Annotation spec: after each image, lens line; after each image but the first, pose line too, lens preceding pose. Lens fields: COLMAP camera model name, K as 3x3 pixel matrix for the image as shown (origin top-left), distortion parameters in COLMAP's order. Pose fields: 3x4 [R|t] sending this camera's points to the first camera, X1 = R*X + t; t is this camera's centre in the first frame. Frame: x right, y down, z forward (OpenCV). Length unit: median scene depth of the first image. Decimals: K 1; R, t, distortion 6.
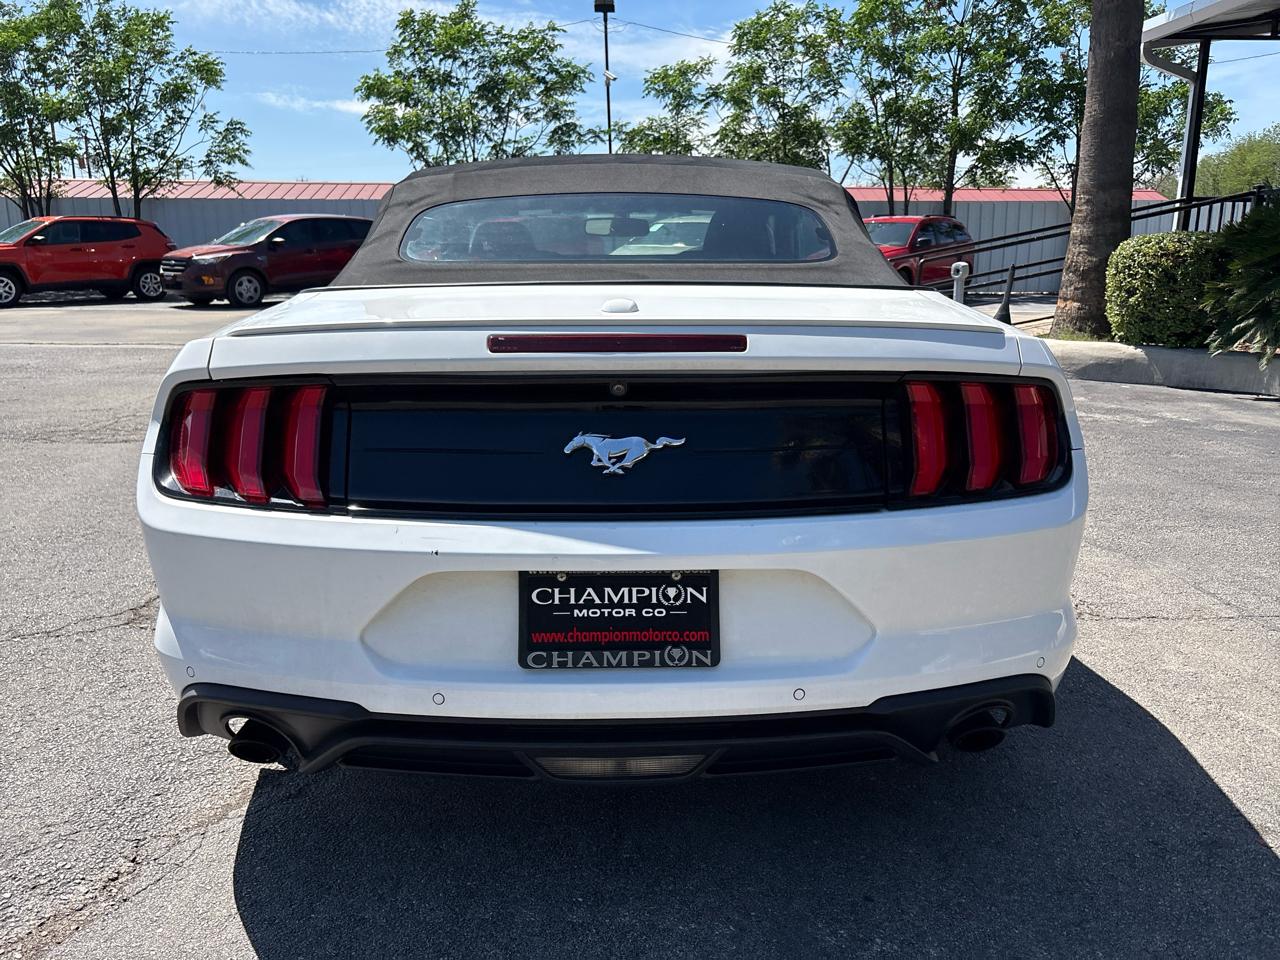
lens RADIAL K [[978.5, 0, 634.6], [0, 978.5, 485.0], [0, 0, 1]] dist [0.022043, -0.009950]
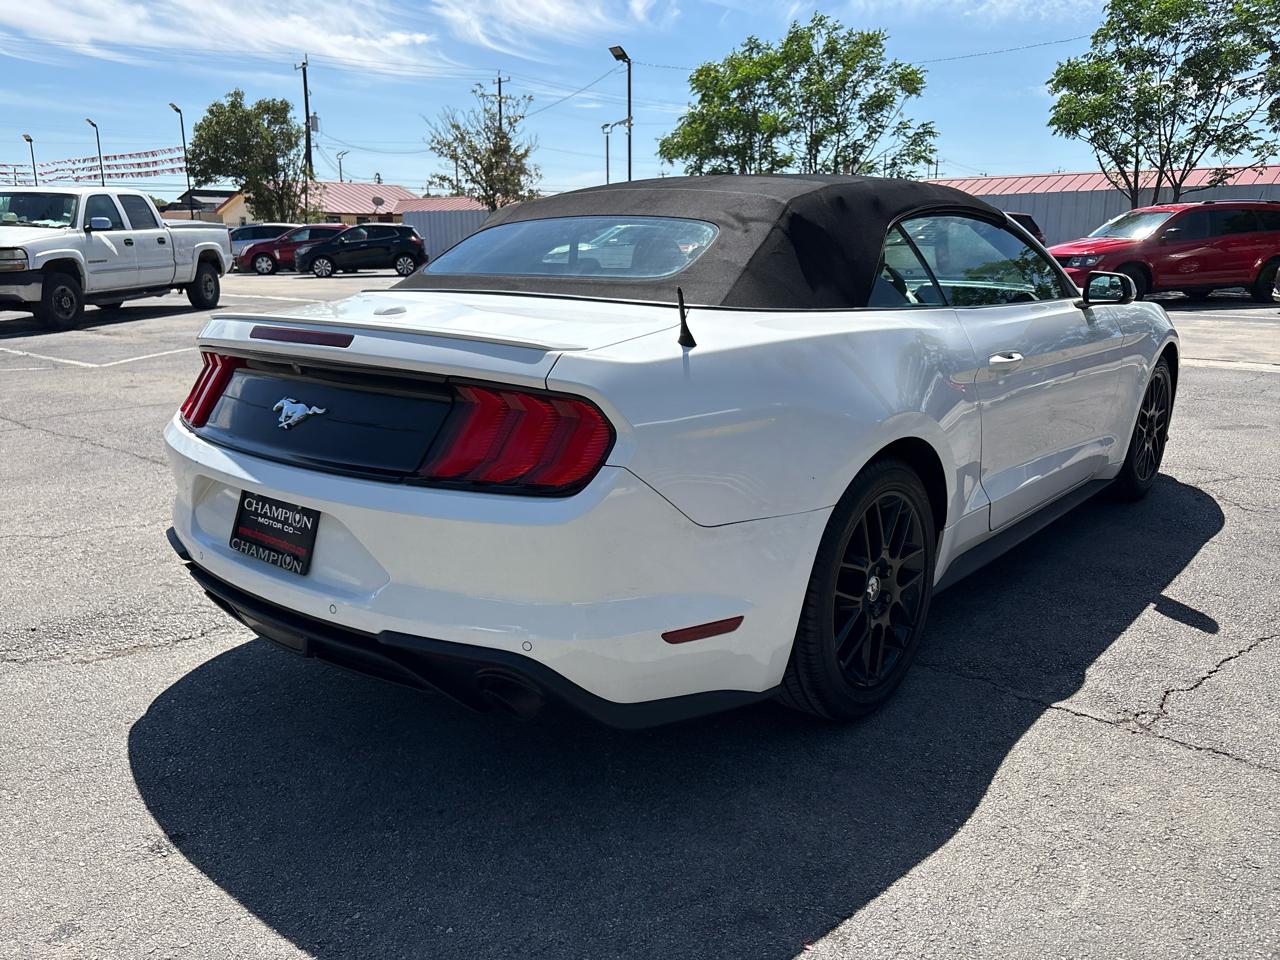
lens RADIAL K [[957.9, 0, 640.0], [0, 957.9, 480.0], [0, 0, 1]] dist [0.078282, -0.087032]
pose [[0.750953, 0.154997, -0.641908, 0.097967], [-0.152024, 0.986532, 0.060362, -0.007633], [0.642618, 0.052256, 0.764402, 0.020071]]
